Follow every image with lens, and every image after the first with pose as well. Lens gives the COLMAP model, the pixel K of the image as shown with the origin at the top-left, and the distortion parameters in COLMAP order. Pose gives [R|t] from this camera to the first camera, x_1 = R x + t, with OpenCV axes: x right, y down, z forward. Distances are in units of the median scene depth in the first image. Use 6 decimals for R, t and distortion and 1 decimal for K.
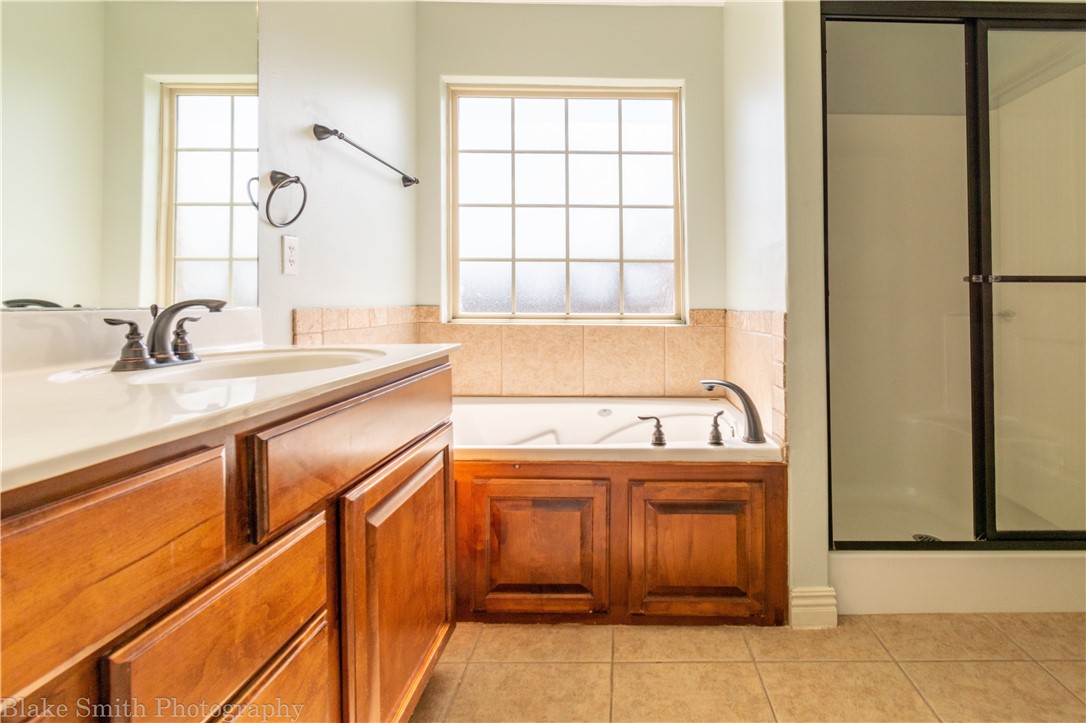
lens RADIAL K [[500.8, 0, 599.4], [0, 500.8, 298.2], [0, 0, 1]] dist [-0.000715, 0.002718]
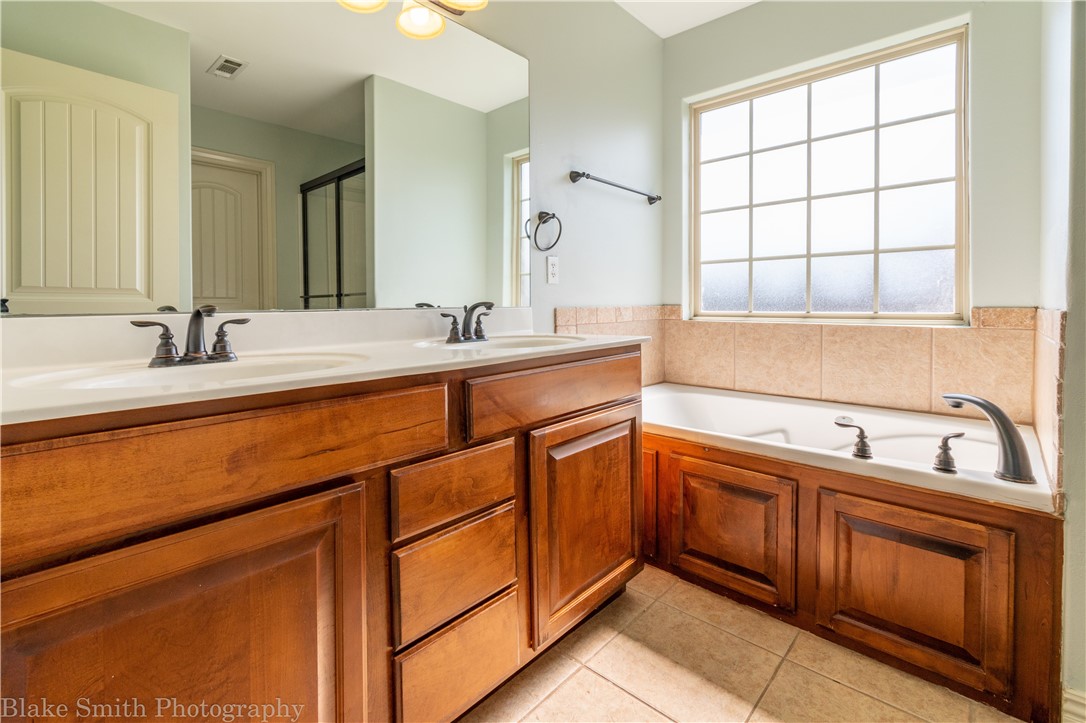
lens RADIAL K [[487.8, 0, 556.0], [0, 487.8, 311.3], [0, 0, 1]] dist [0.005741, -0.002787]
pose [[0.742268, 0.001174, -0.670102, 0.311310], [0.017014, 0.999643, 0.020598, 0.002658], [0.669887, -0.026691, 0.741983, -0.015686]]
